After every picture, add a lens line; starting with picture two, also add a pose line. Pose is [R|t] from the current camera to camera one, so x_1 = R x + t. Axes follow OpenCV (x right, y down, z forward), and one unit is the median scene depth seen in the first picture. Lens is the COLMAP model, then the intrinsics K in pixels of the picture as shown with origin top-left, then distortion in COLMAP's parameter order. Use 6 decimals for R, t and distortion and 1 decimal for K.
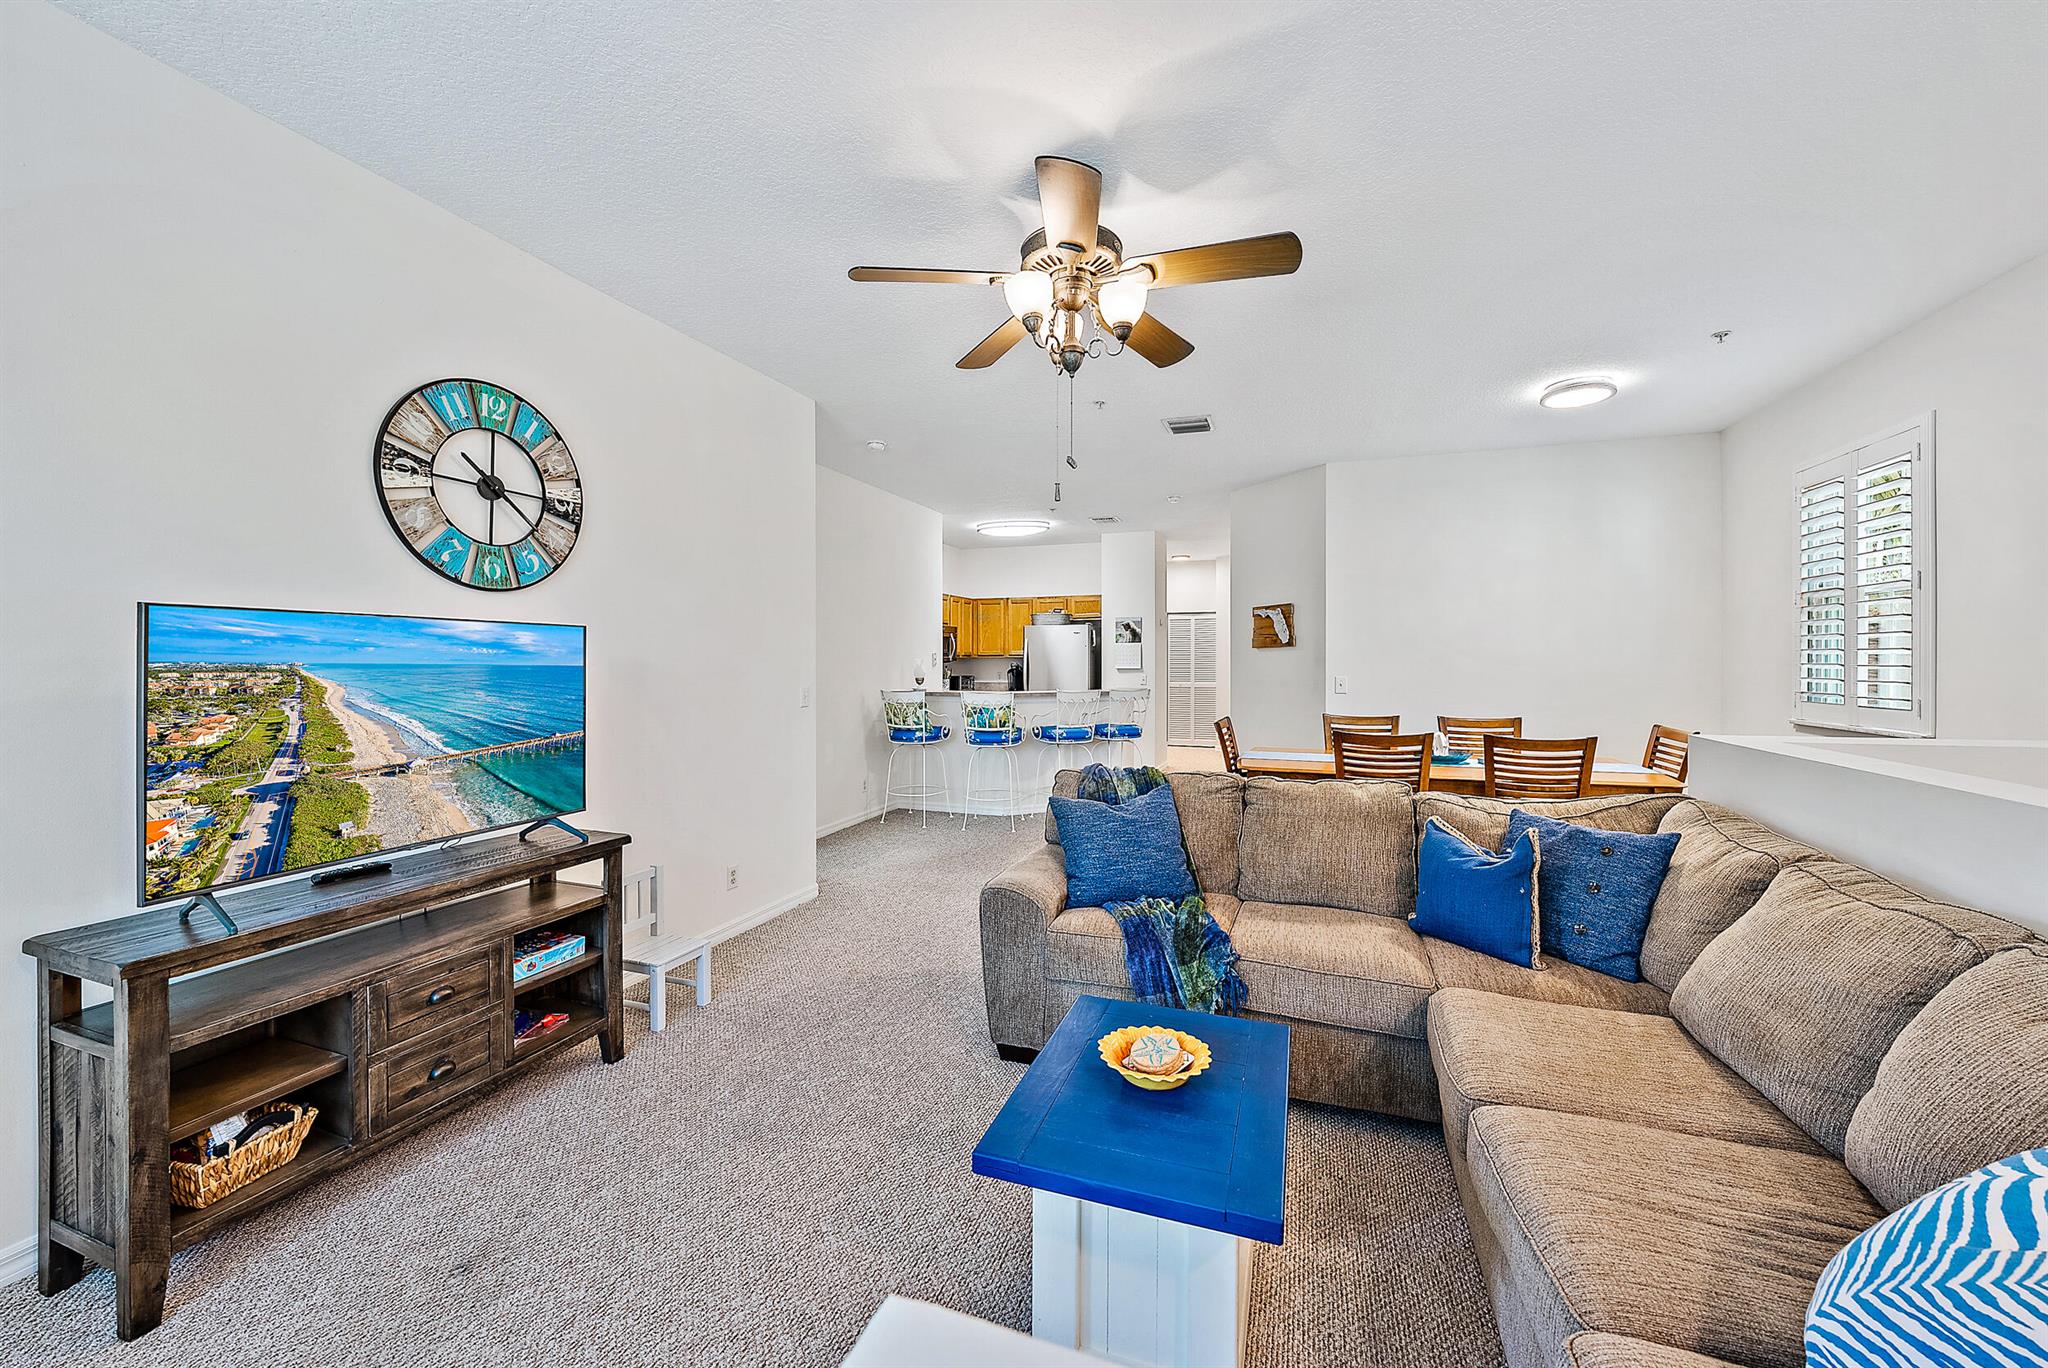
lens RADIAL K [[778.3, 0, 1028.9], [0, 778.3, 670.4], [0, 0, 1]] dist [-0.001127, -0.000516]
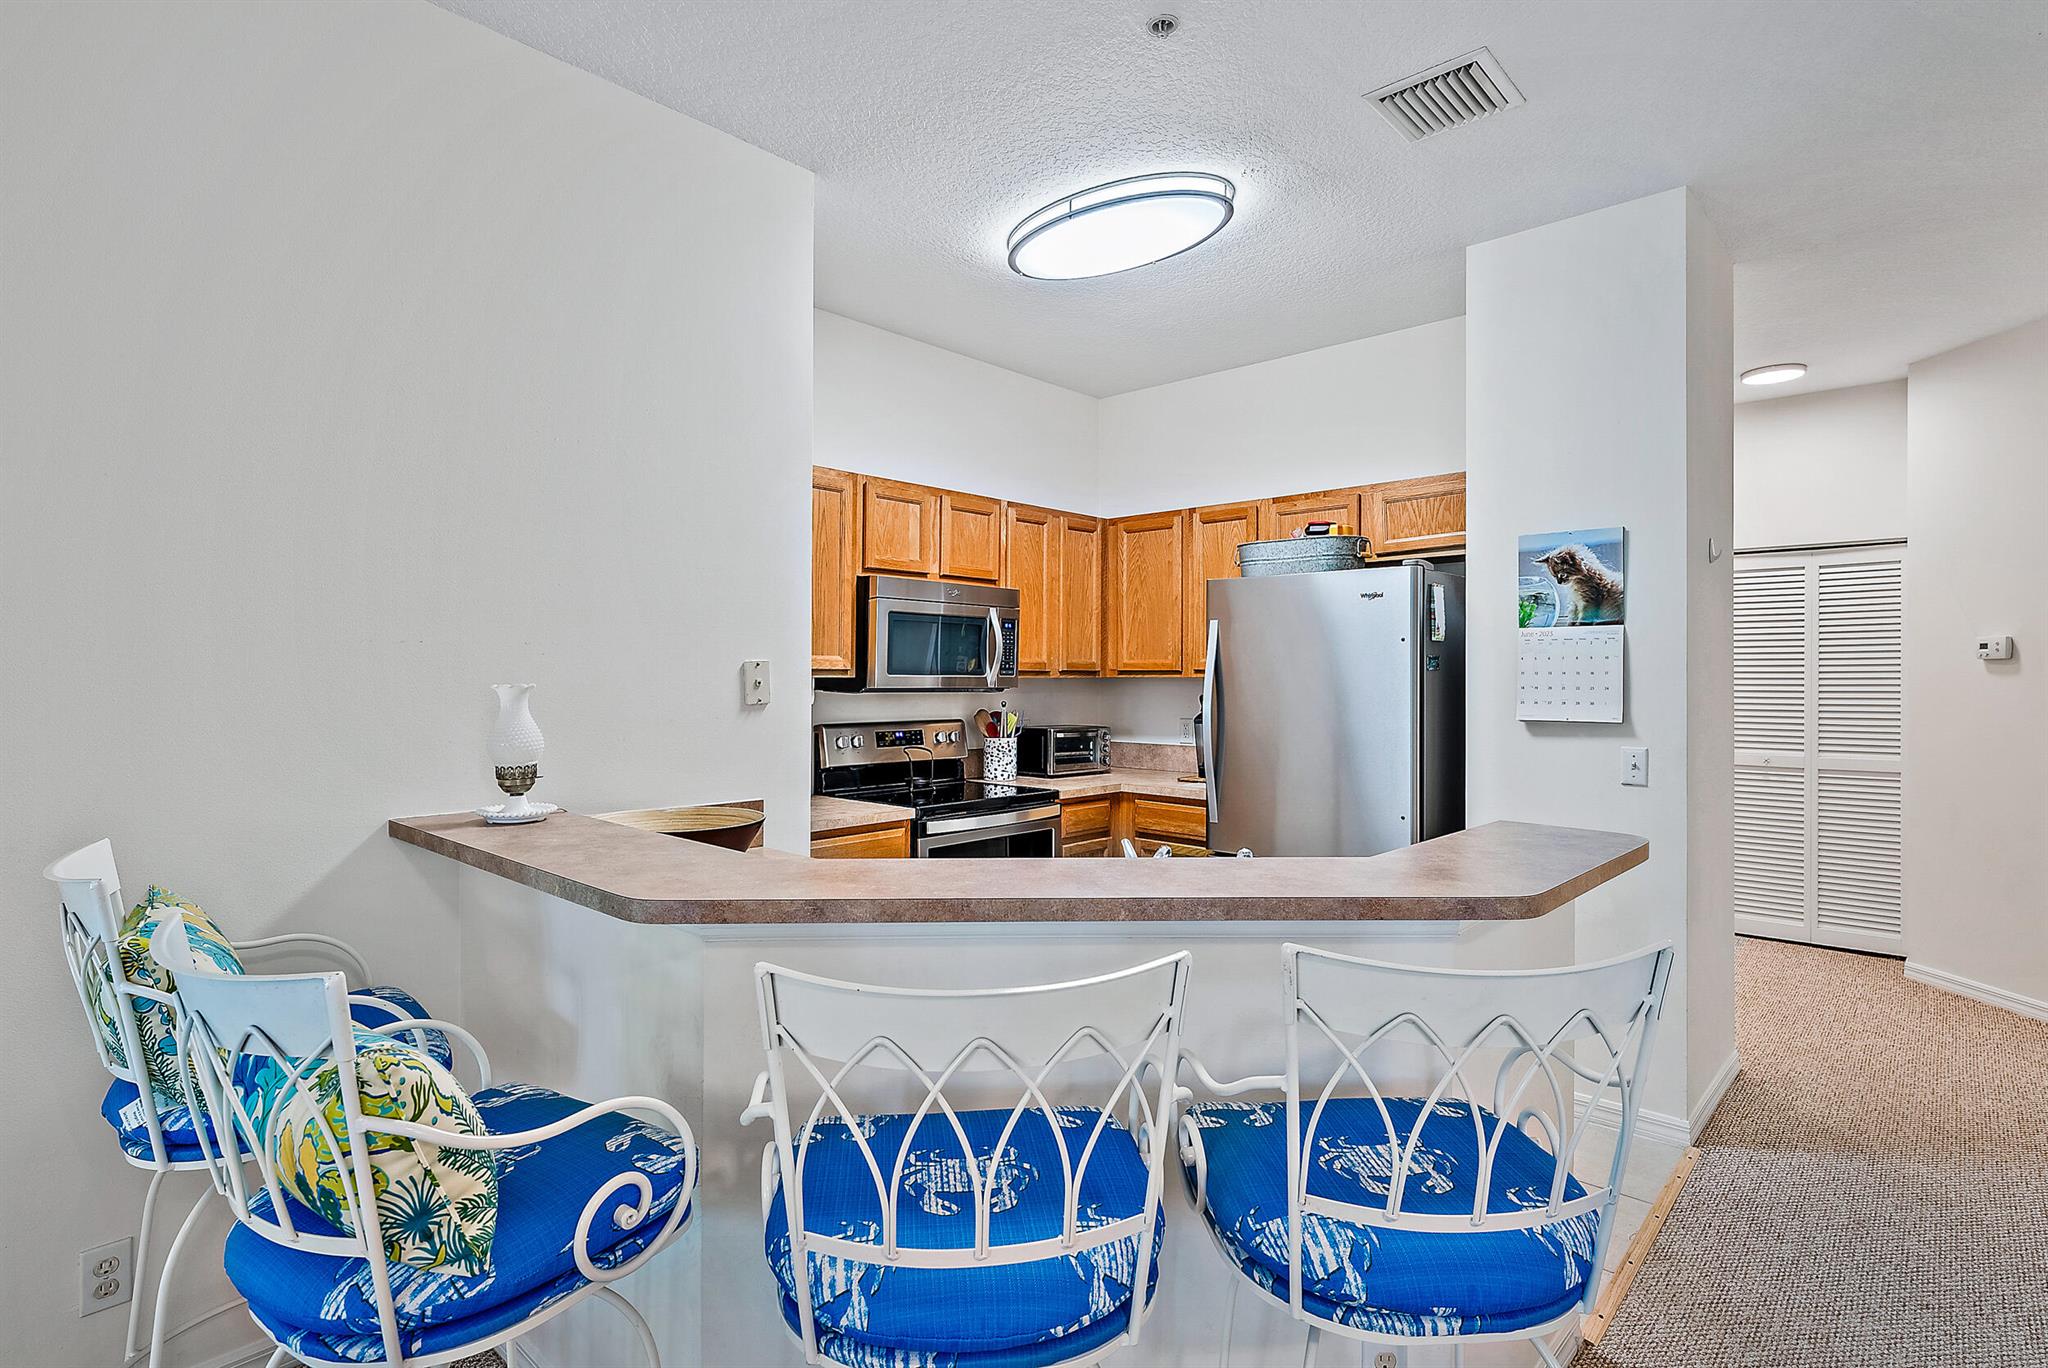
lens RADIAL K [[967.7, 0, 1022.3], [0, 967.7, 673.8], [0, 0, 1]] dist [-0.004553, -0.000300]
pose [[0.909416, 0.007463, -0.415820, 0.135911], [-0.012375, 0.999882, -0.009120, -0.019062], [0.415703, 0.013439, 0.909401, 0.884992]]
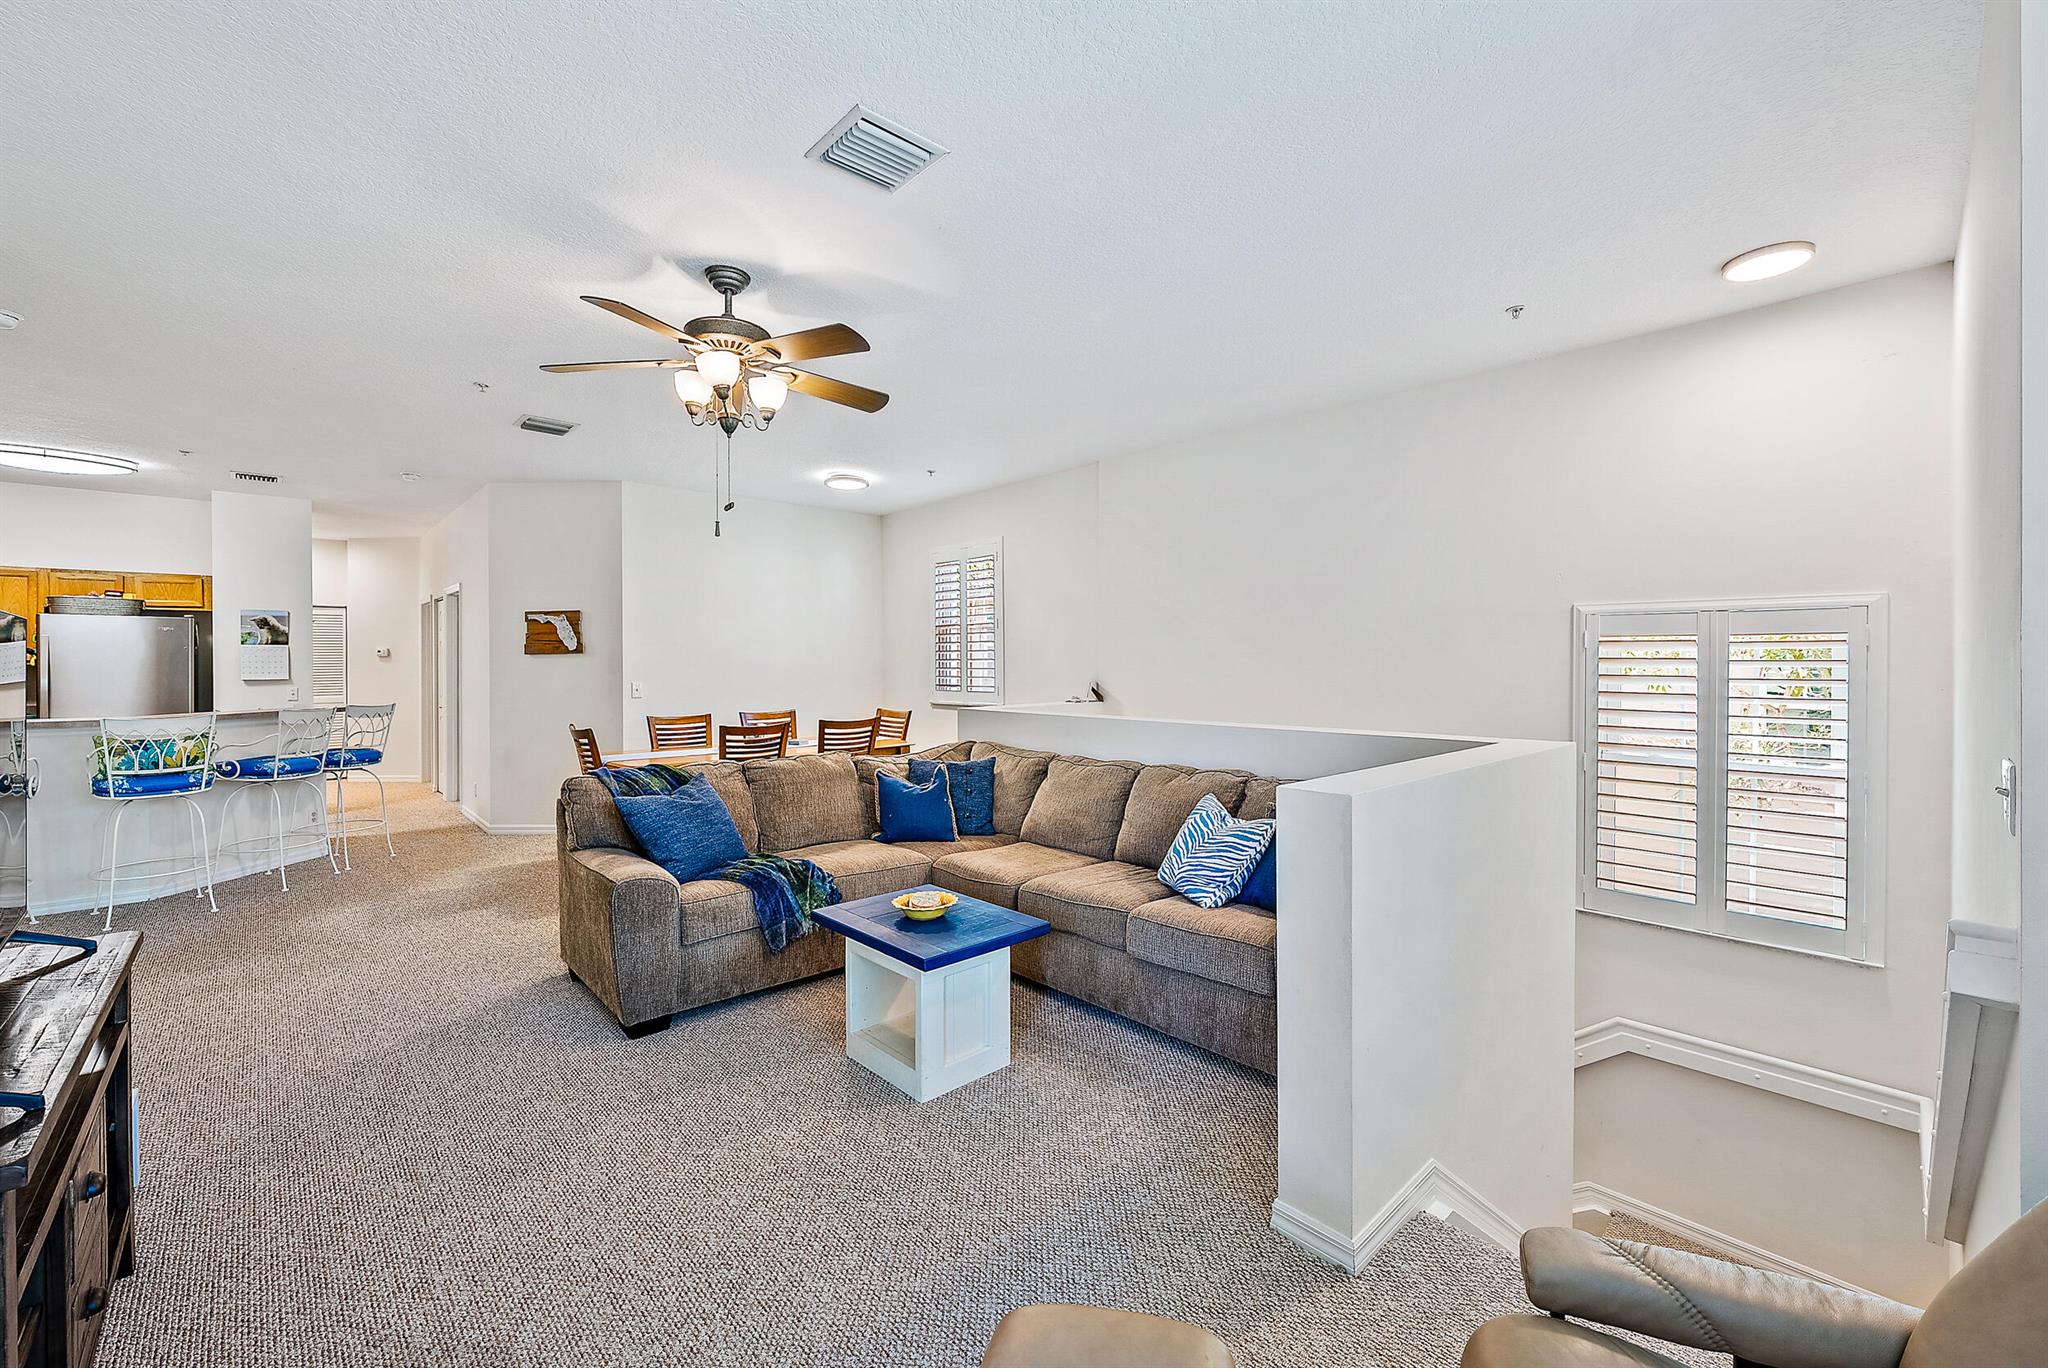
lens RADIAL K [[817.8, 0, 1031.5], [0, 817.8, 669.2], [0, 0, 1]] dist [0.003143, 0.000157]
pose [[0.468380, -0.005923, 0.883507, -0.315051], [0.014948, 0.999888, -0.001222, -0.000600], [-0.883401, 0.013779, 0.468415, -0.008615]]
